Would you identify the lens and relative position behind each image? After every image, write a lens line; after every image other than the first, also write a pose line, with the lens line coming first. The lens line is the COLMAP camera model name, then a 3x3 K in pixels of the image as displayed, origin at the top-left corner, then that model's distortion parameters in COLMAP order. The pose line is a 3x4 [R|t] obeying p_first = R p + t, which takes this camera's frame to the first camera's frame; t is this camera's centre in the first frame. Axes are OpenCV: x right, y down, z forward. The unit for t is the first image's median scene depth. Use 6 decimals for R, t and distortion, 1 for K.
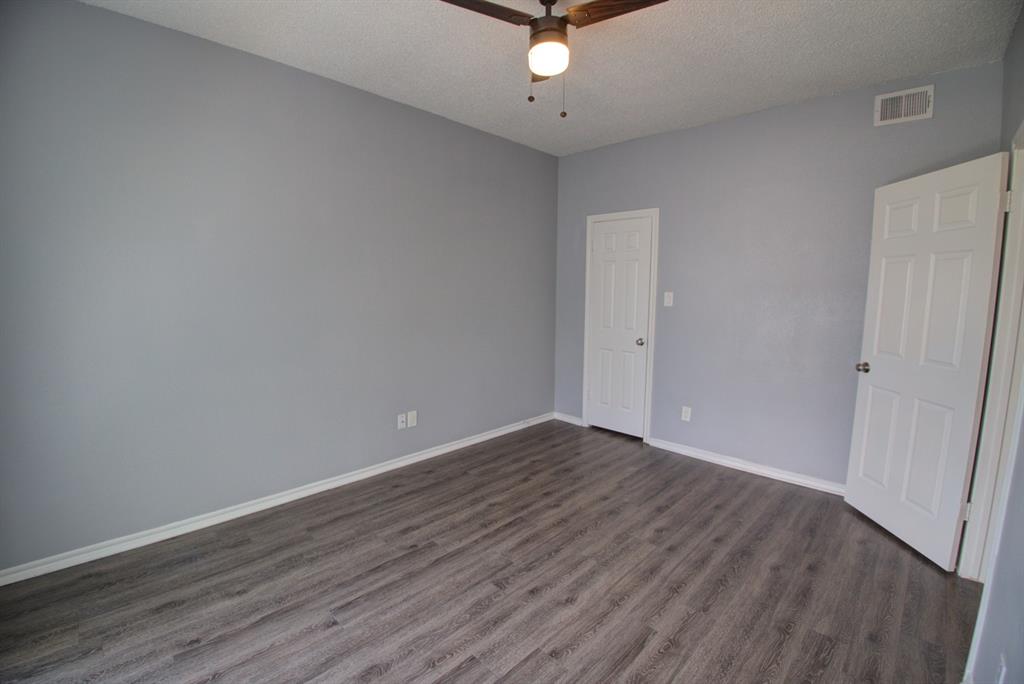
lens RADIAL K [[444.6, 0, 506.2], [0, 444.6, 341.5], [0, 0, 1]] dist [-0.039587, -0.003221]
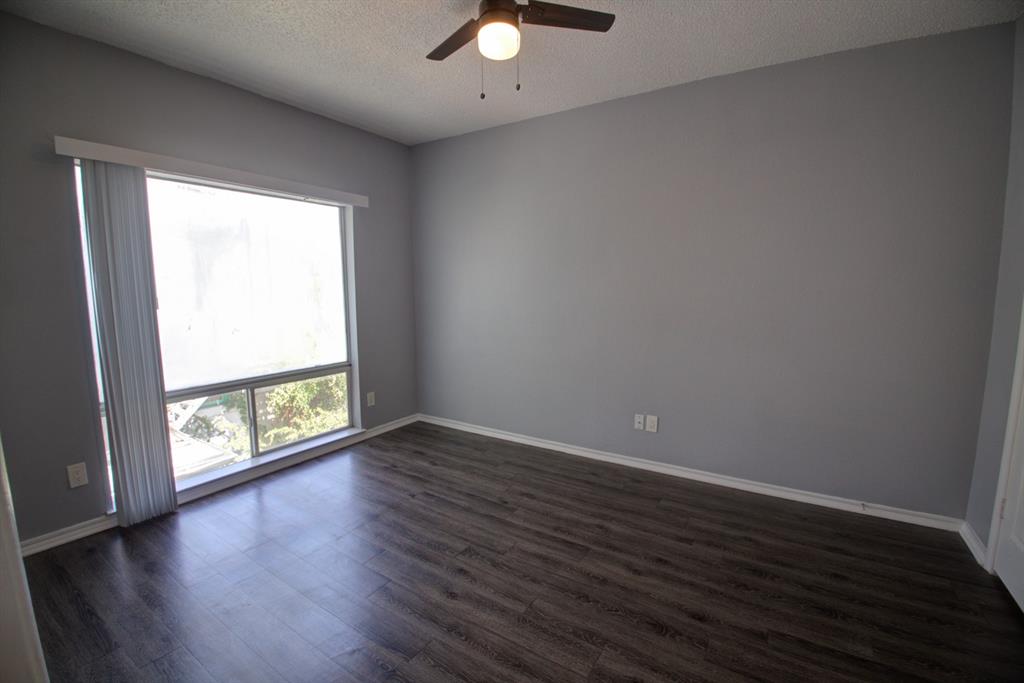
lens RADIAL K [[444.6, 0, 513.9], [0, 444.6, 338.1], [0, 0, 1]] dist [-0.039587, -0.003221]
pose [[0.215961, 0.102316, -0.971026, 0.862707], [-0.113170, 0.990415, 0.079190, -0.065148], [0.969821, 0.092789, 0.225470, 0.682761]]
